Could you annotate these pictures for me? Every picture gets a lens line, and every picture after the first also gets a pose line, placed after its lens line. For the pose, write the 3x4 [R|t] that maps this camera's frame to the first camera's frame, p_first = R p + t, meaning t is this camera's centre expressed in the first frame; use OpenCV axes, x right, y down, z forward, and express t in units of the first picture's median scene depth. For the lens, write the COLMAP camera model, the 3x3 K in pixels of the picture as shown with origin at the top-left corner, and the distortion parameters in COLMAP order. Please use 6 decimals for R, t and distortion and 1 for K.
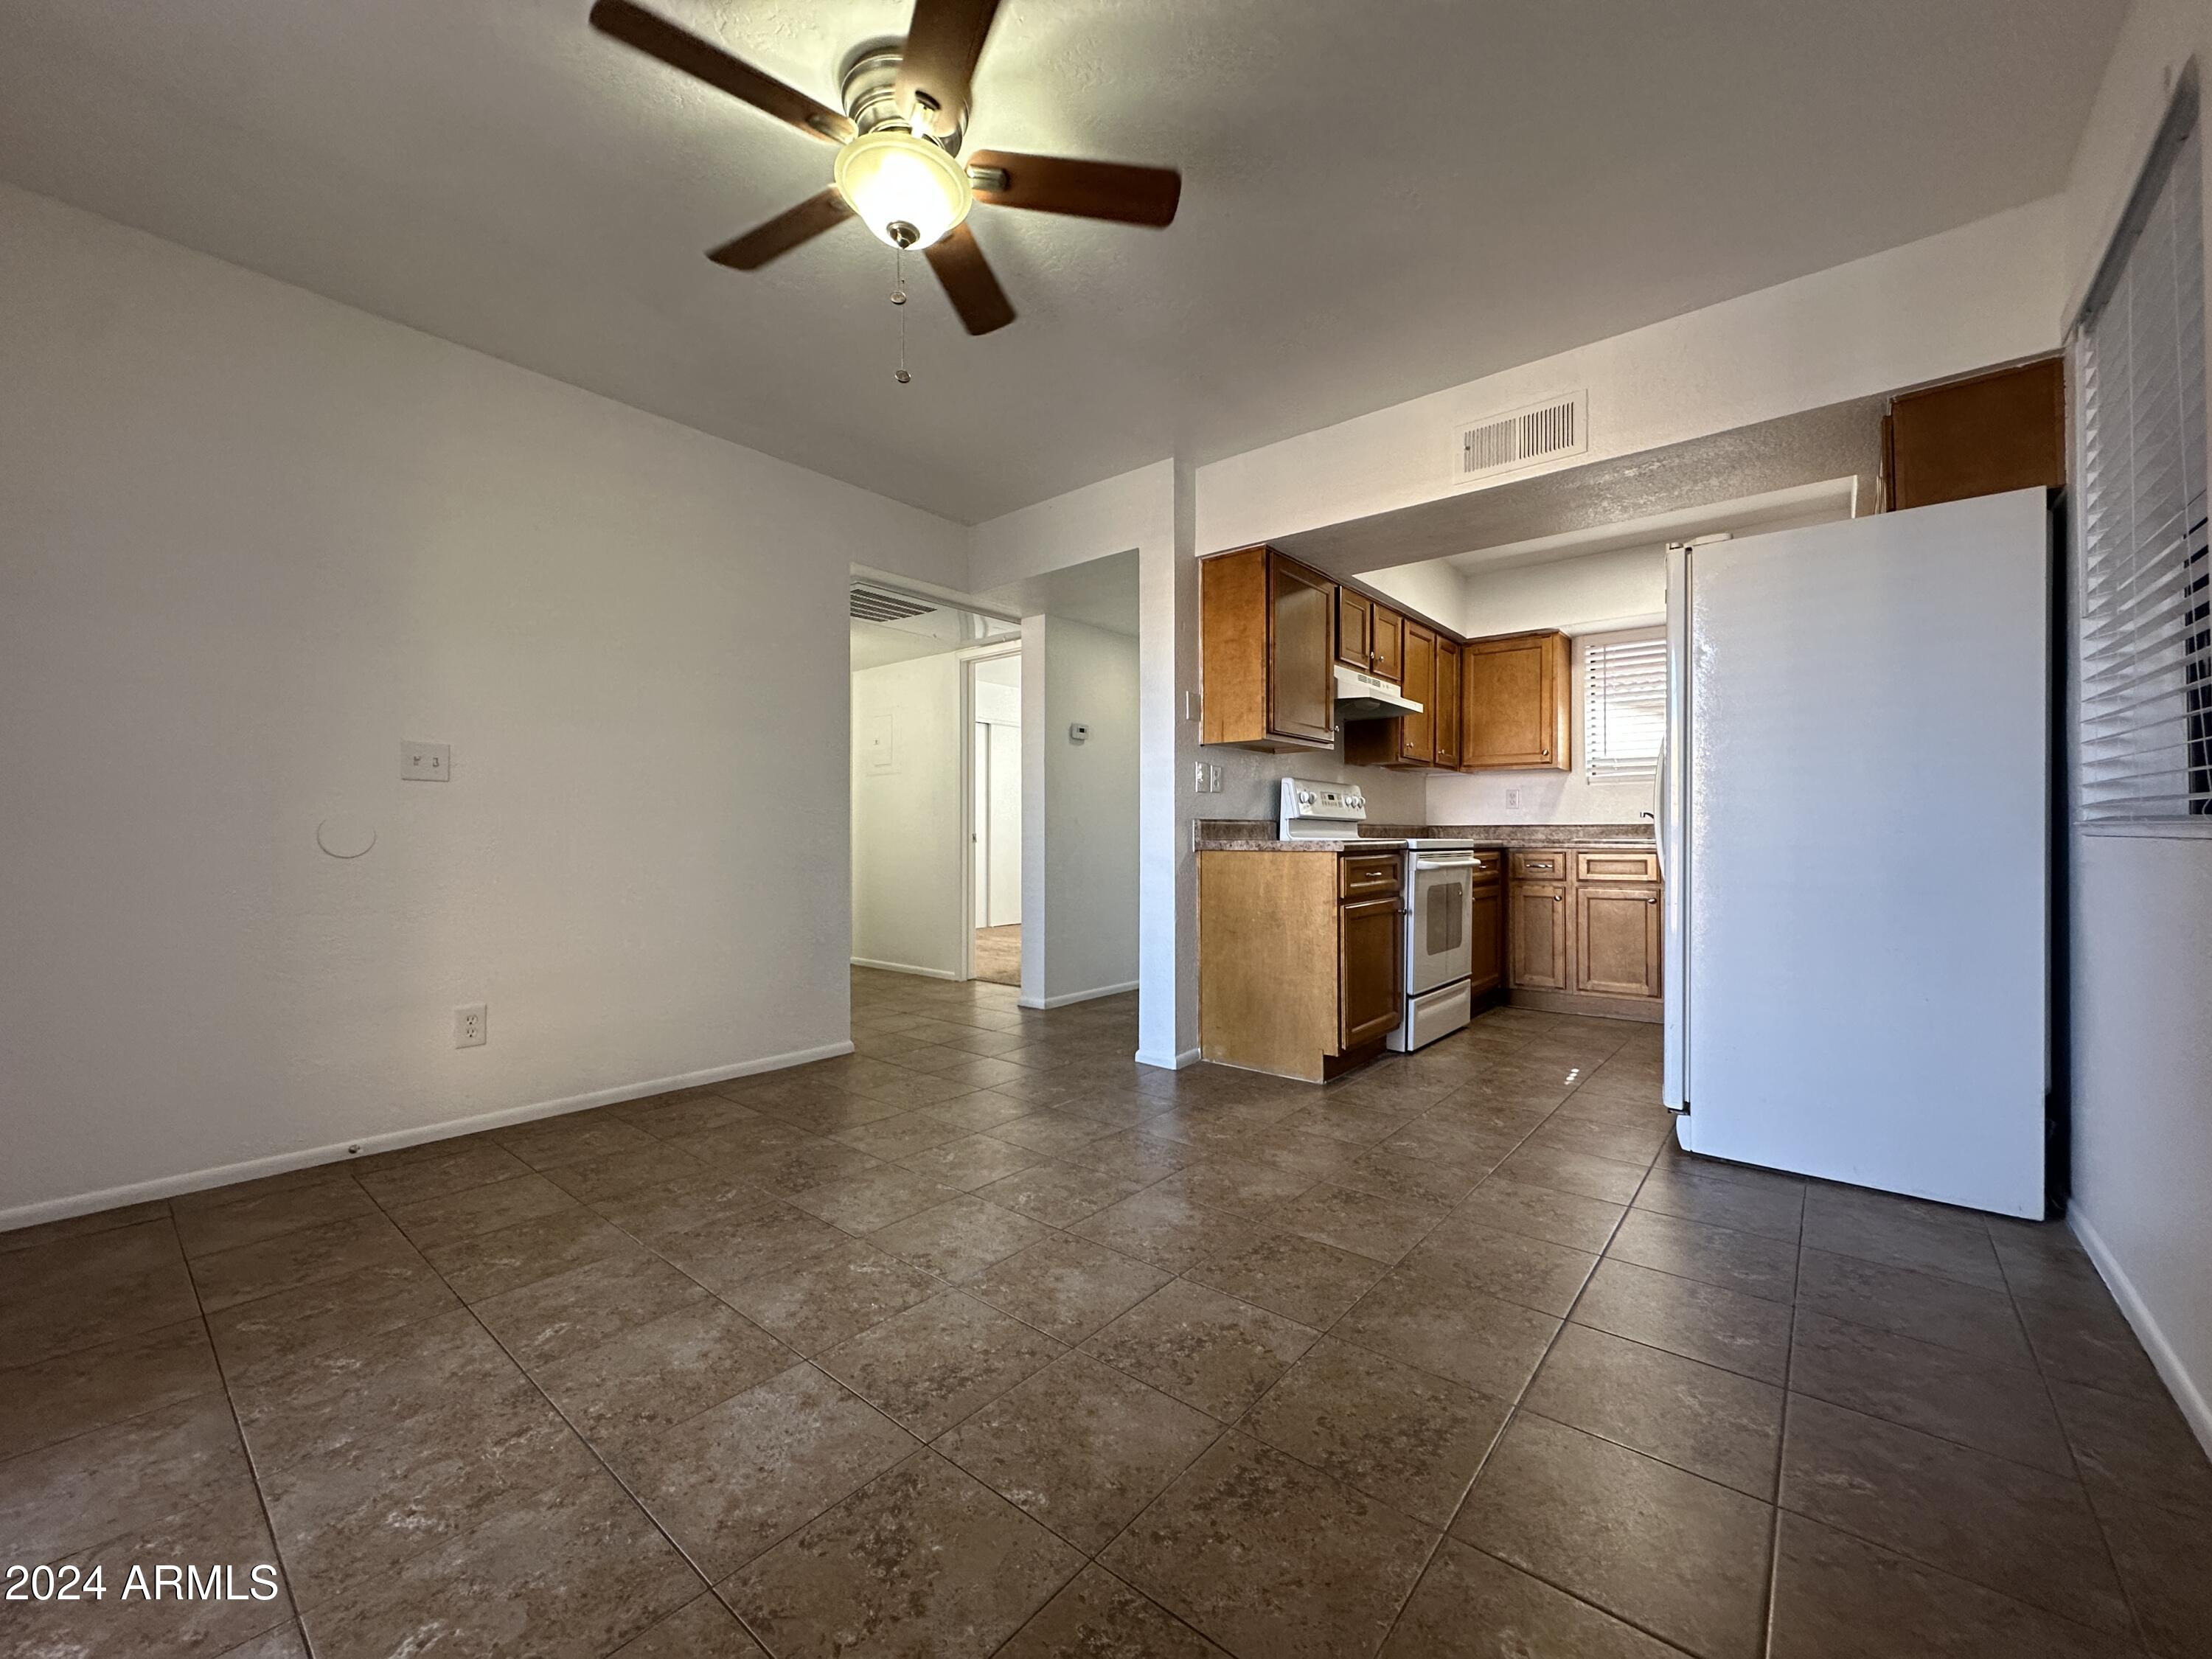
lens RADIAL K [[881.7, 0, 1099.5], [0, 881.7, 834.6], [0, 0, 1]] dist [-0.002020, 0.000441]
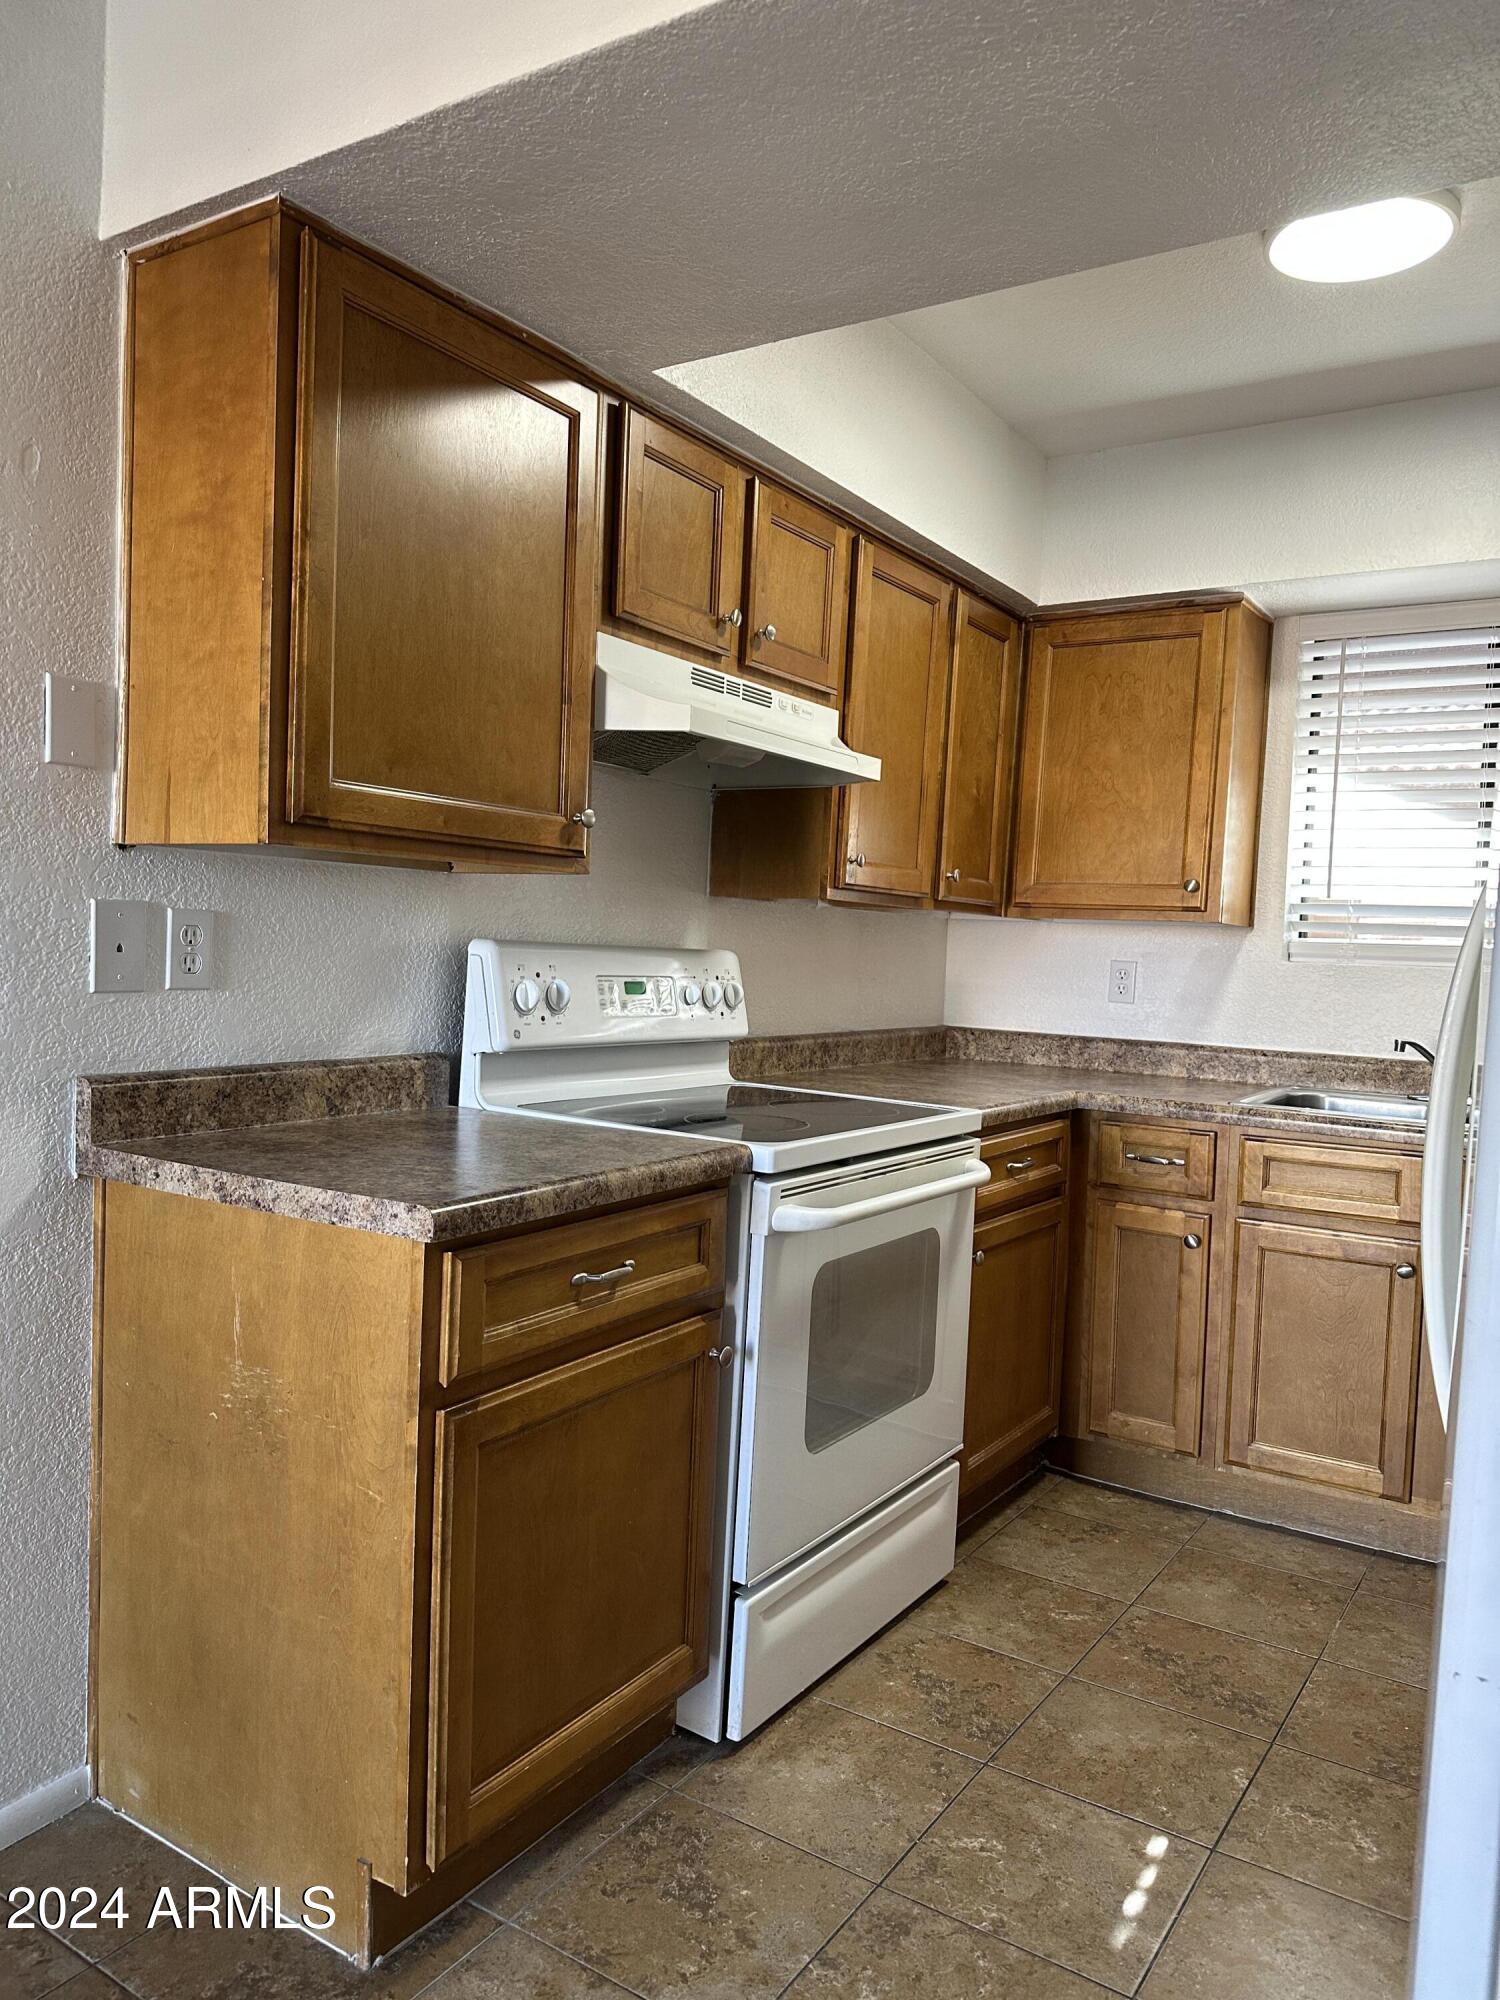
lens RADIAL K [[1421.4, 0, 747.5], [0, 1421.4, 1007.2], [0, 0, 1]] dist [0.084017, -0.102262]
pose [[0.992074, 0.036559, 0.120222, 0.278486], [-0.042415, 0.998017, 0.046518, -0.075872], [-0.118283, -0.051249, 0.991657, 0.441048]]
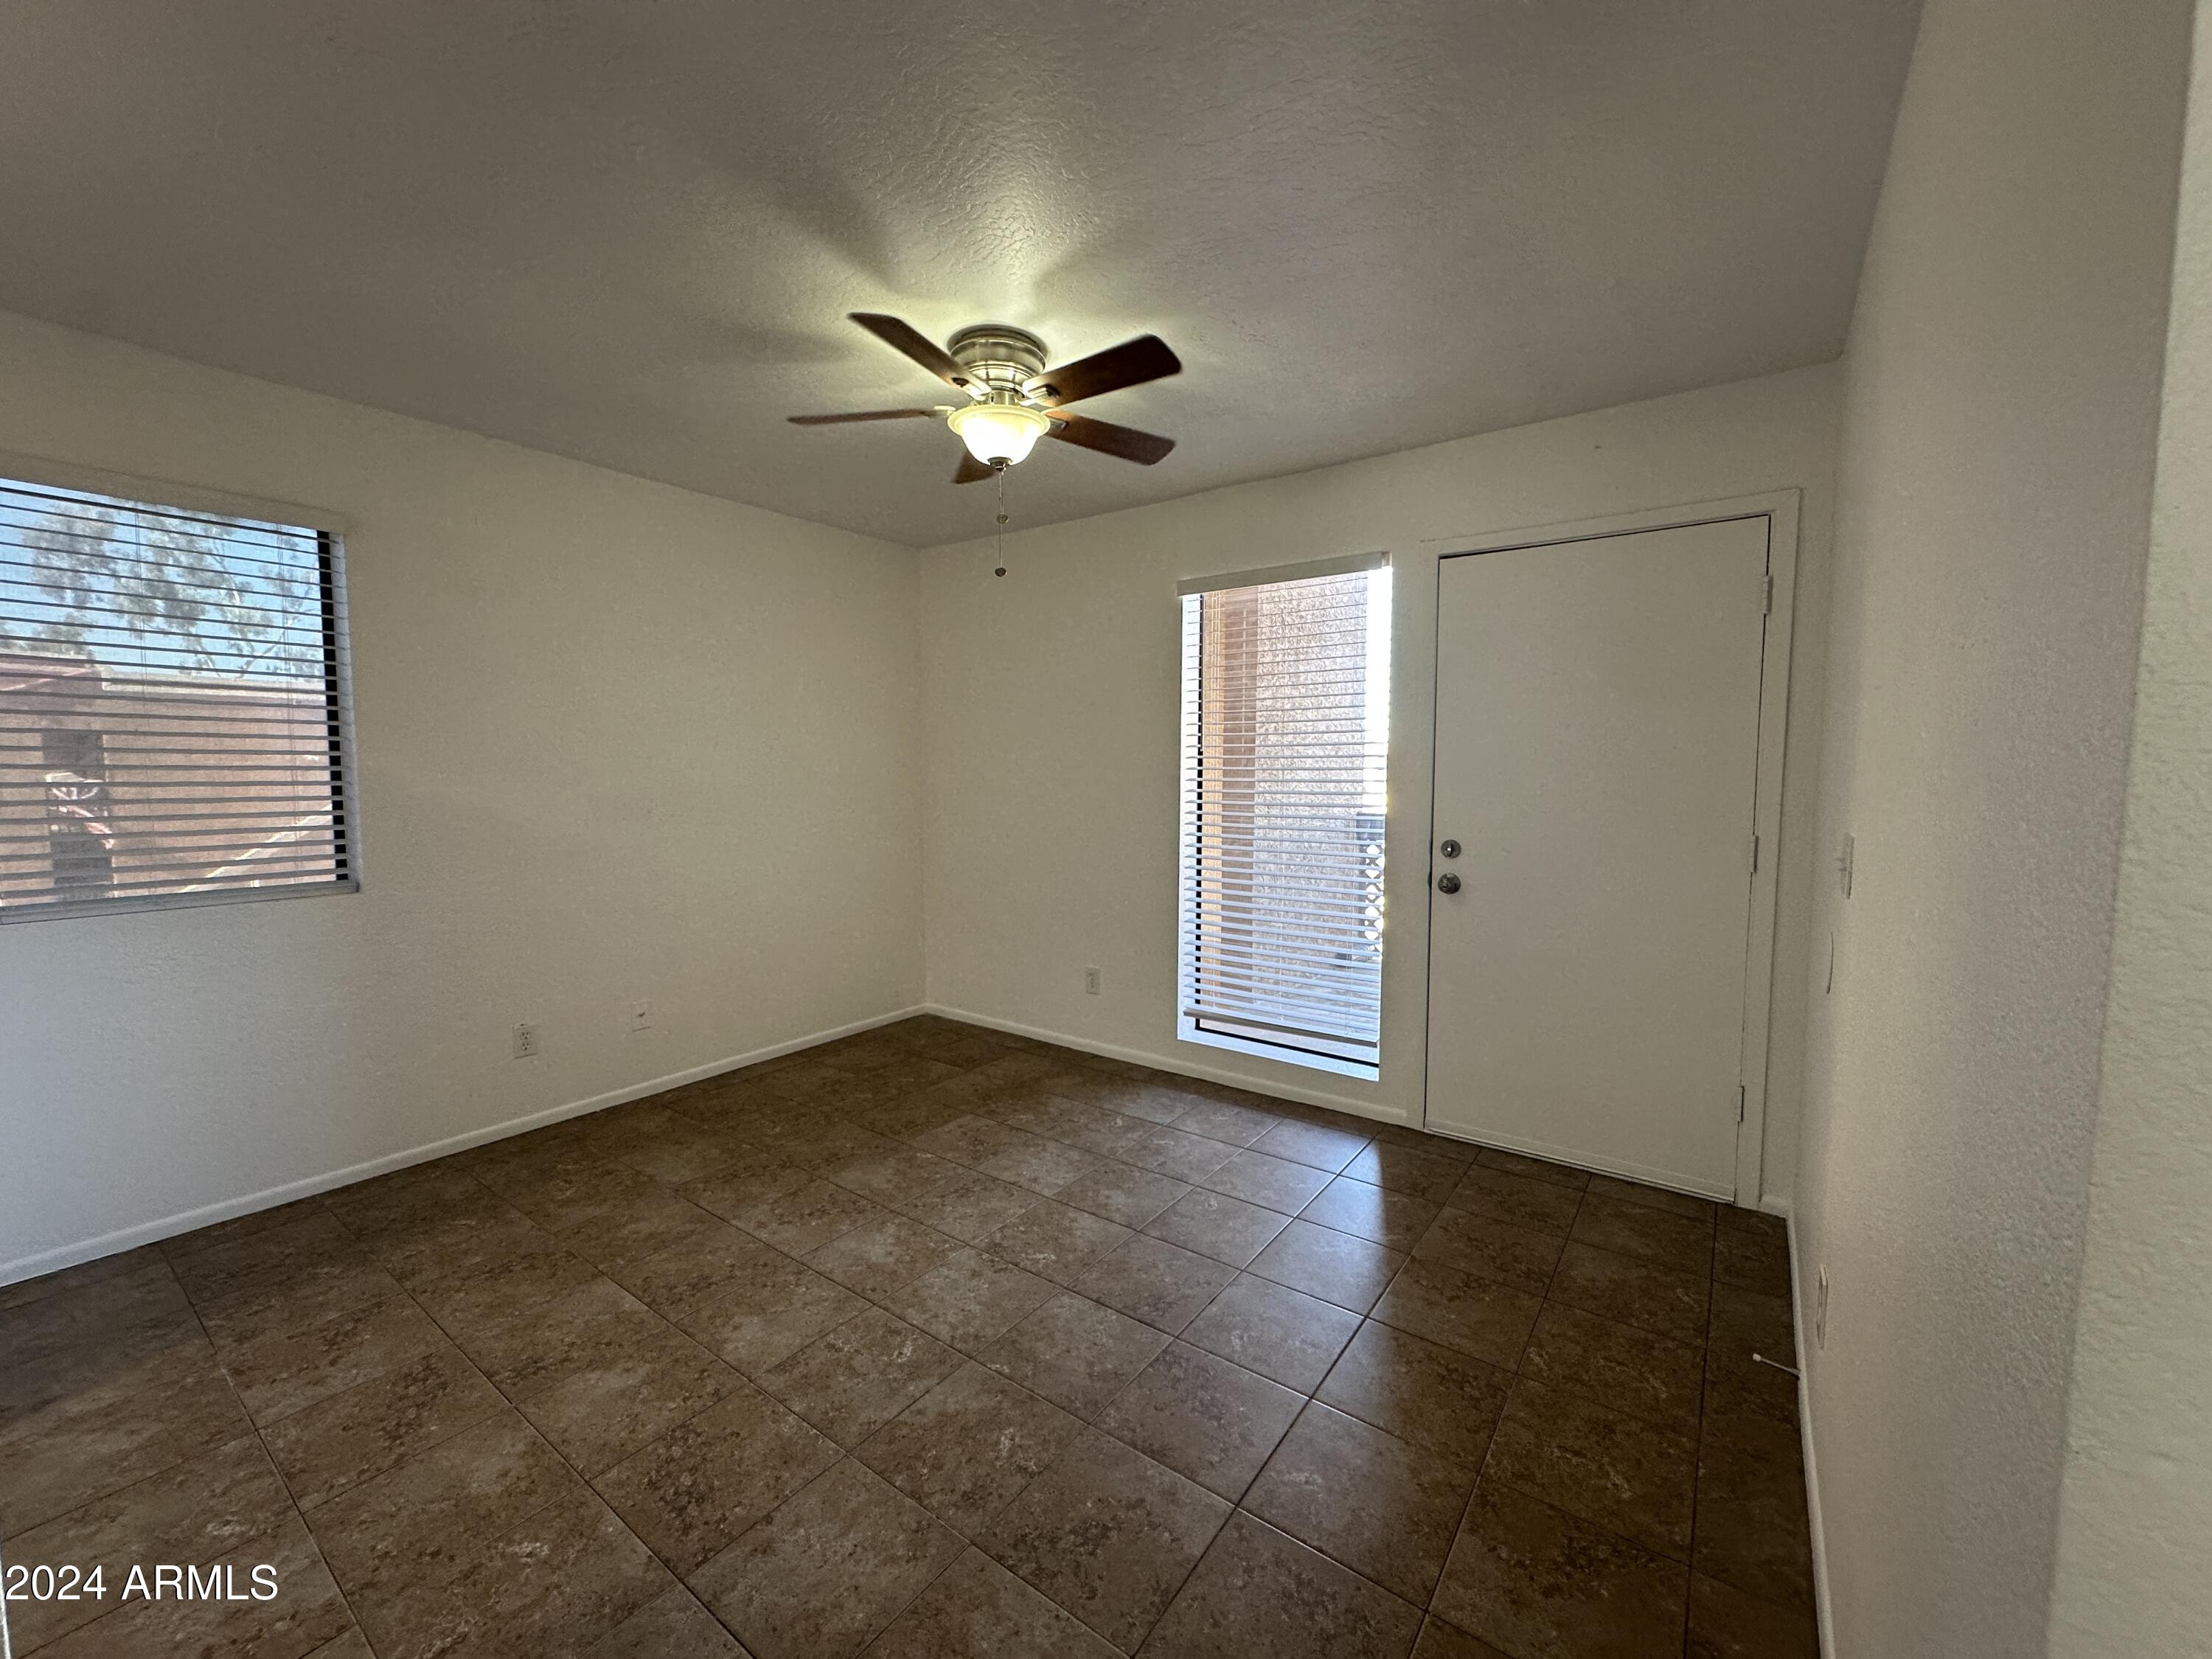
lens RADIAL K [[882.6, 0, 1098.6], [0, 882.6, 834.8], [0, 0, 1]] dist [0.000338, -0.000075]
pose [[-0.998071, 0.001207, -0.062077, -0.137262], [-0.003548, 0.997068, 0.076435, -0.107650], [0.061988, 0.076507, -0.995140, 1.133692]]
